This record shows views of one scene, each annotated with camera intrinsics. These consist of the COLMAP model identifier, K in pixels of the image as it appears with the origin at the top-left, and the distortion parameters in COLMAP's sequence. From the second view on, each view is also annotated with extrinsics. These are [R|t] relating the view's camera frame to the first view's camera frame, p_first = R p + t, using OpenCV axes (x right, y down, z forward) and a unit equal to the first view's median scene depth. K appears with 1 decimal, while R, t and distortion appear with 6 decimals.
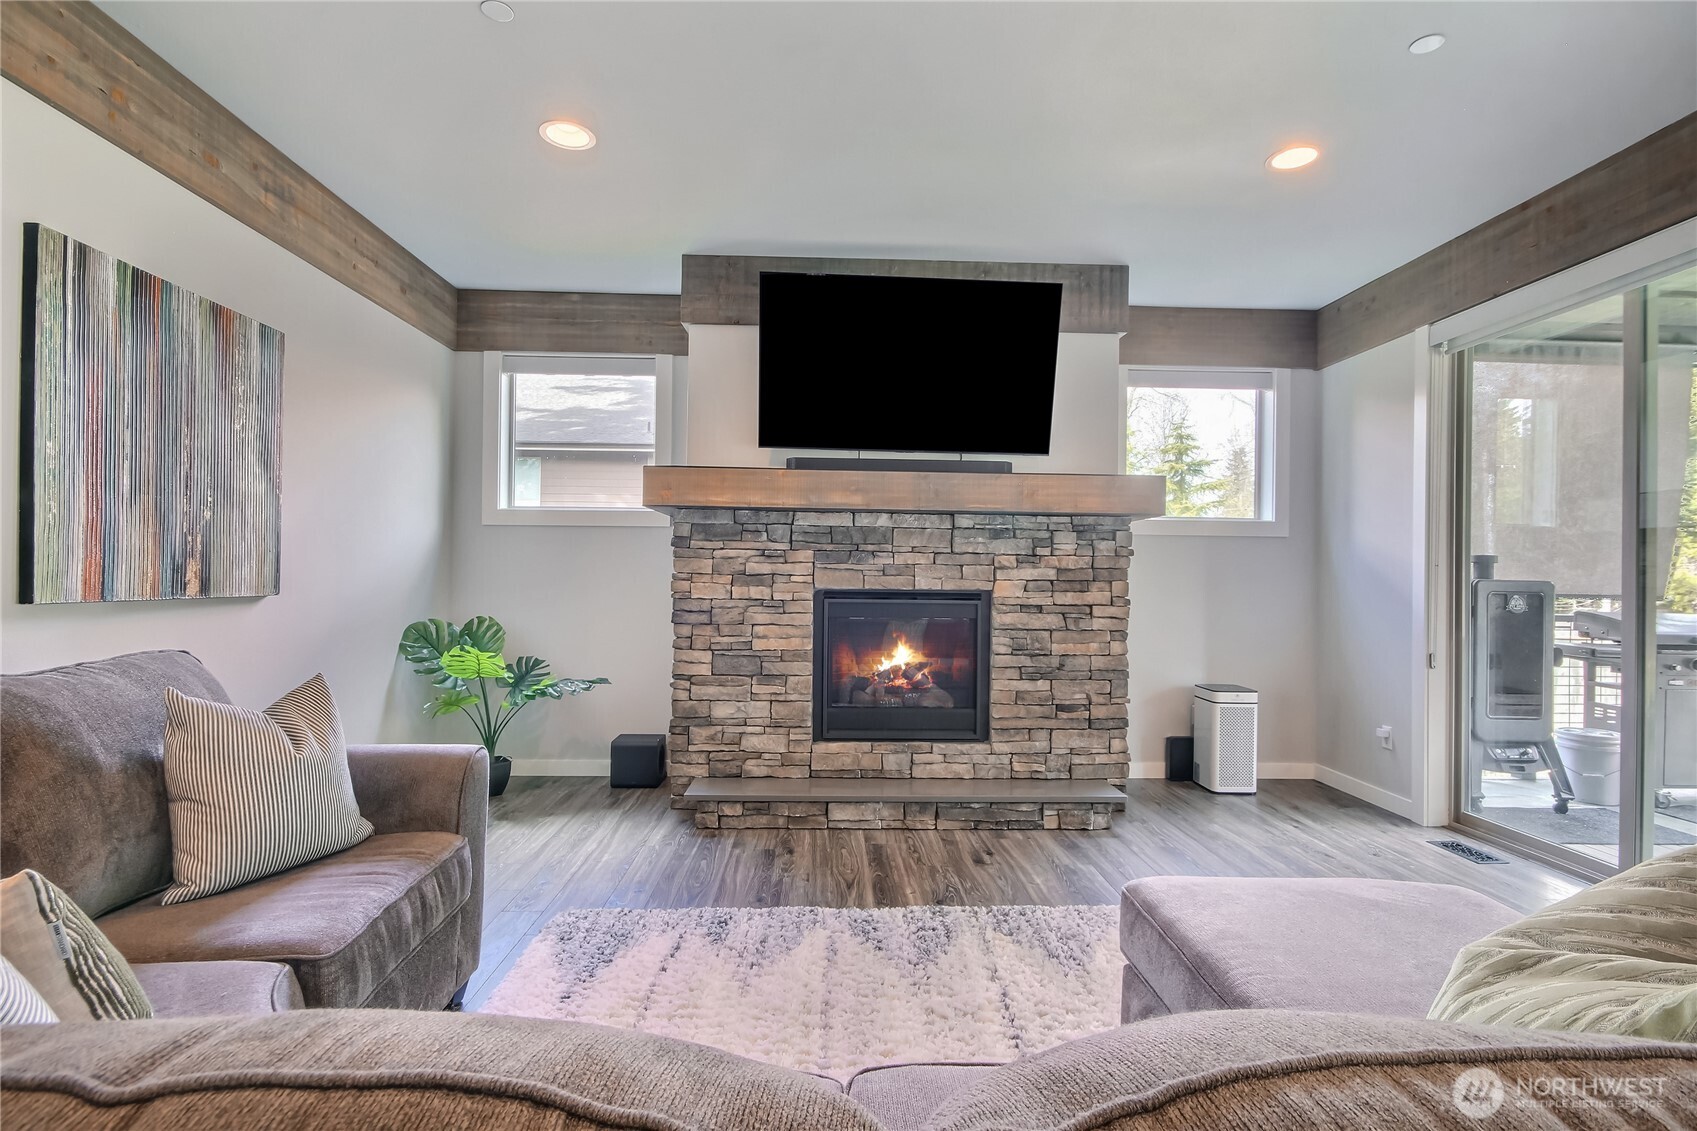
lens RADIAL K [[790.6, 0, 837.2], [0, 790.6, 570.8], [0, 0, 1]] dist [-0.011480, -0.001623]
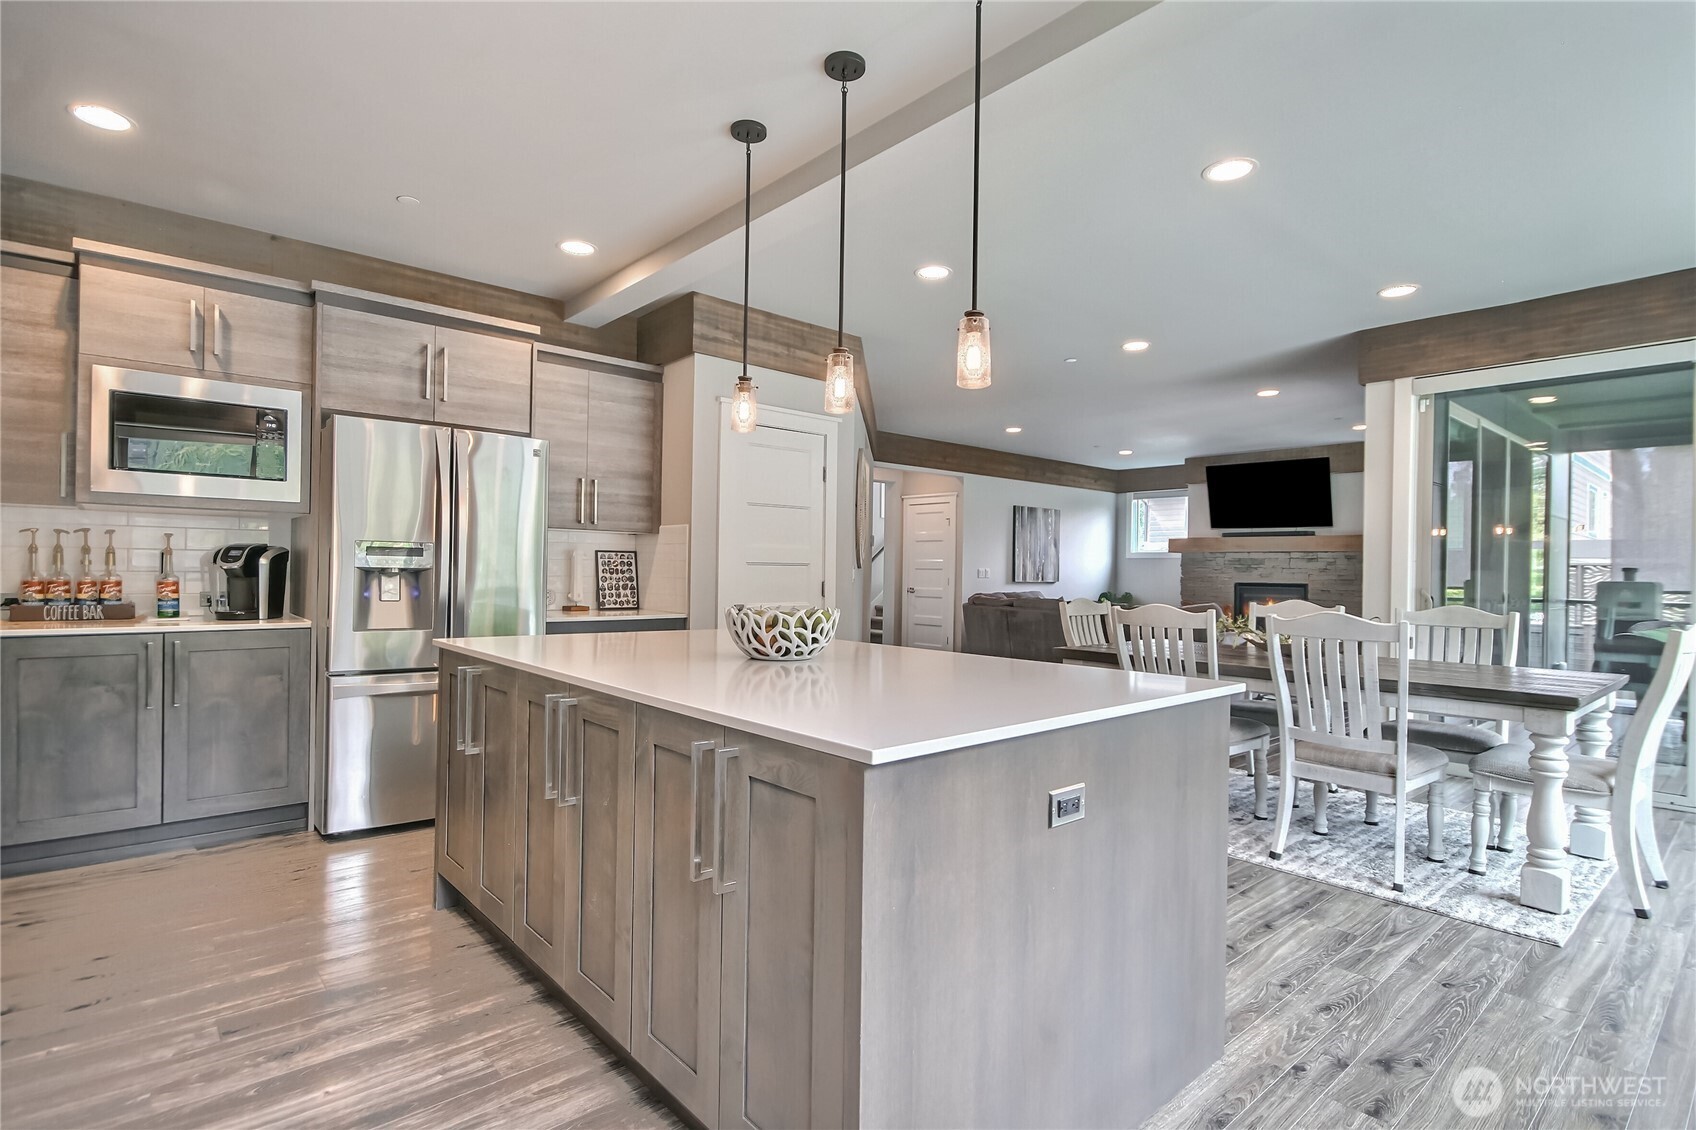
lens RADIAL K [[830.8, 0, 848.6], [0, 830.8, 571.2], [0, 0, 1]] dist [-0.004460, -0.000557]
pose [[0.626512, 0.000972, -0.779411, 1.300562], [-0.005776, 0.999978, -0.003396, 0.002408], [0.779390, 0.006630, 0.626504, -1.681318]]
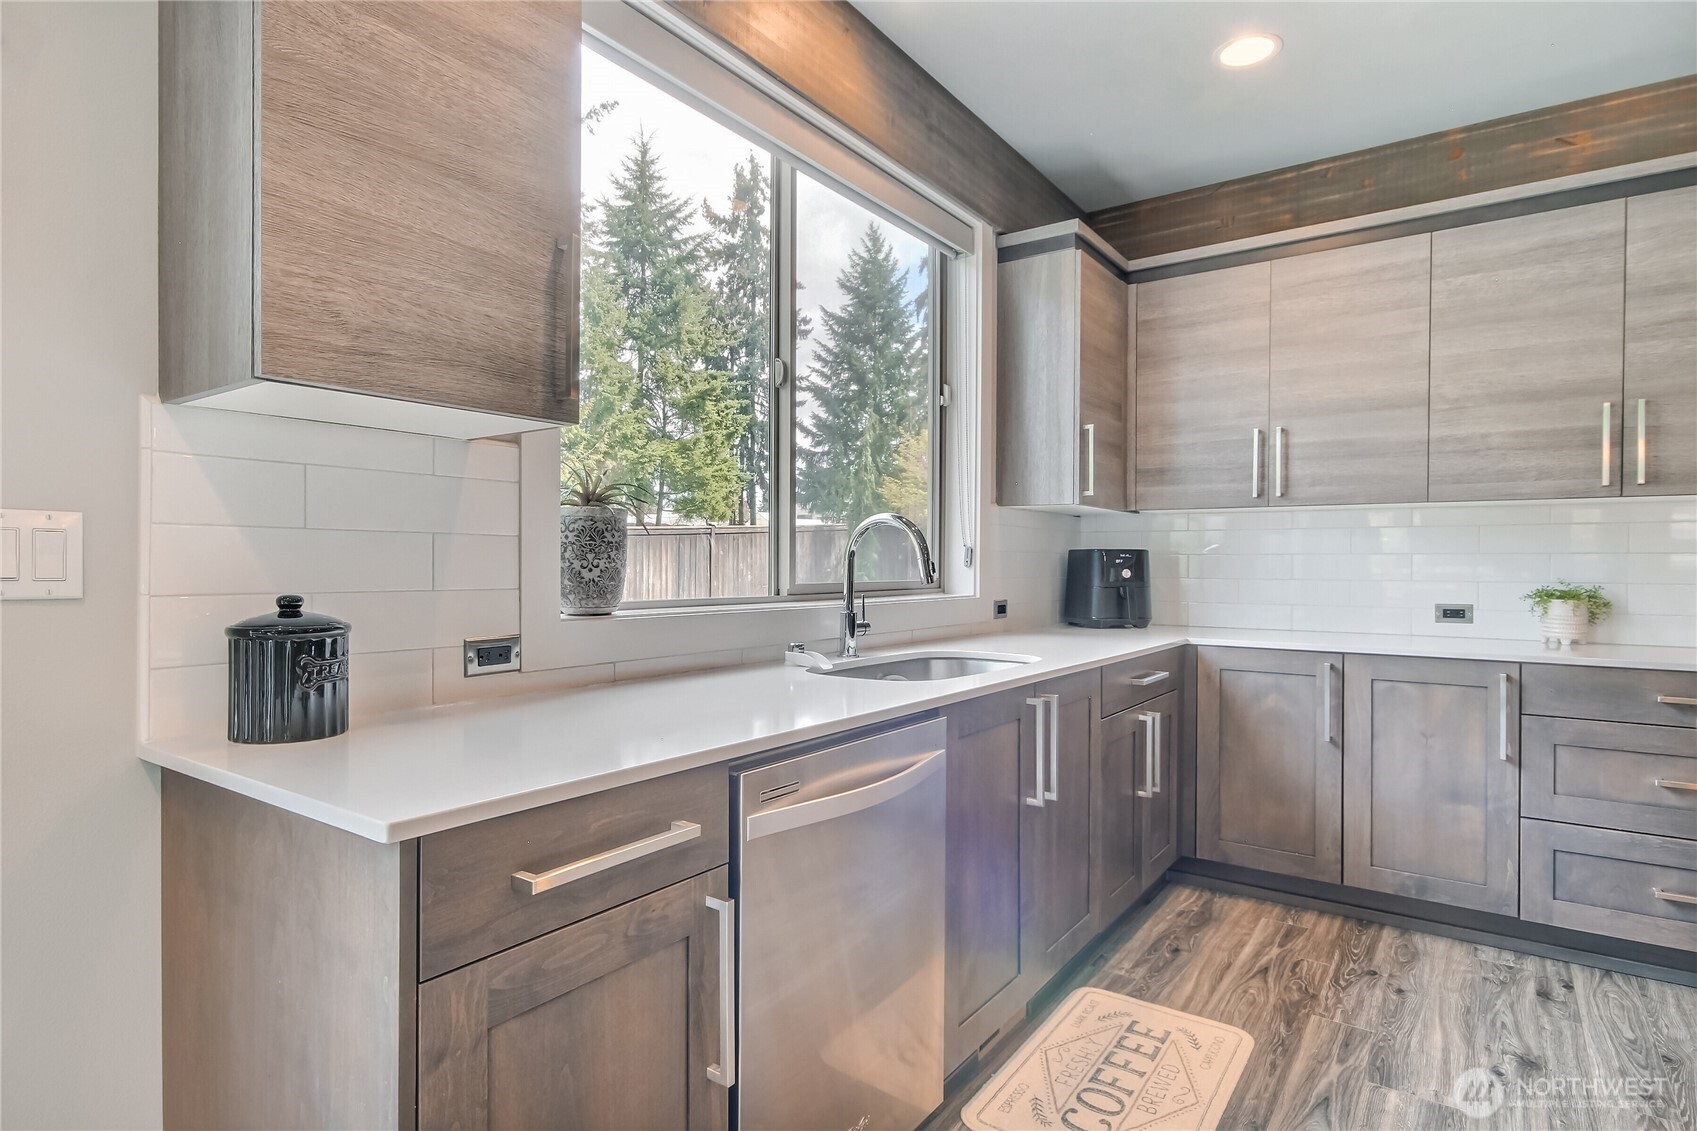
lens RADIAL K [[890.4, 0, 849.2], [0, 890.4, 571.3], [0, 0, 1]] dist [0.006593, -0.000644]
pose [[-0.787715, -0.019817, 0.615721, 1.120518], [-0.016097, 0.999803, 0.011585, 0.004217], [-0.615829, -0.000785, -0.787879, -1.027815]]
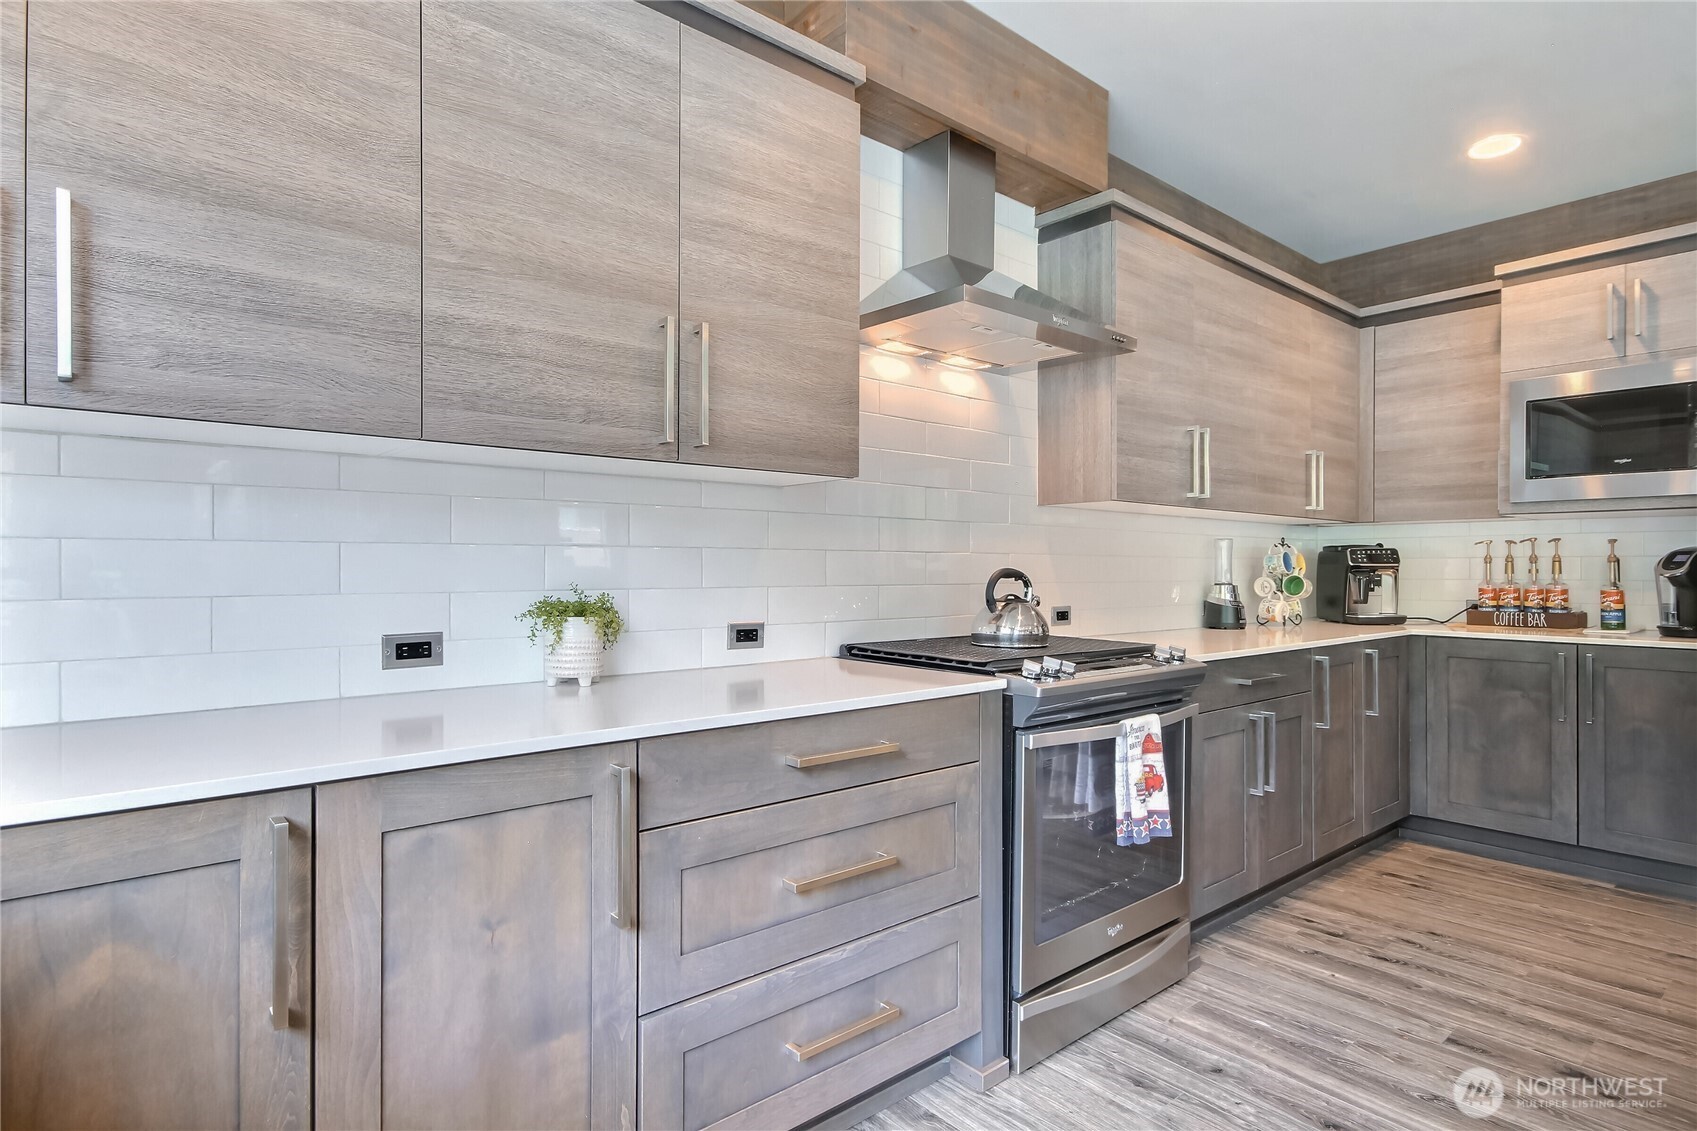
lens RADIAL K [[890.4, 0, 852.2], [0, 890.4, 565.5], [0, 0, 1]] dist [0.006593, -0.000644]
pose [[-0.784177, -0.012355, -0.620415, 1.296808], [-0.005951, 0.999906, -0.012390, 0.004356], [0.620509, -0.006024, -0.784176, -1.522786]]
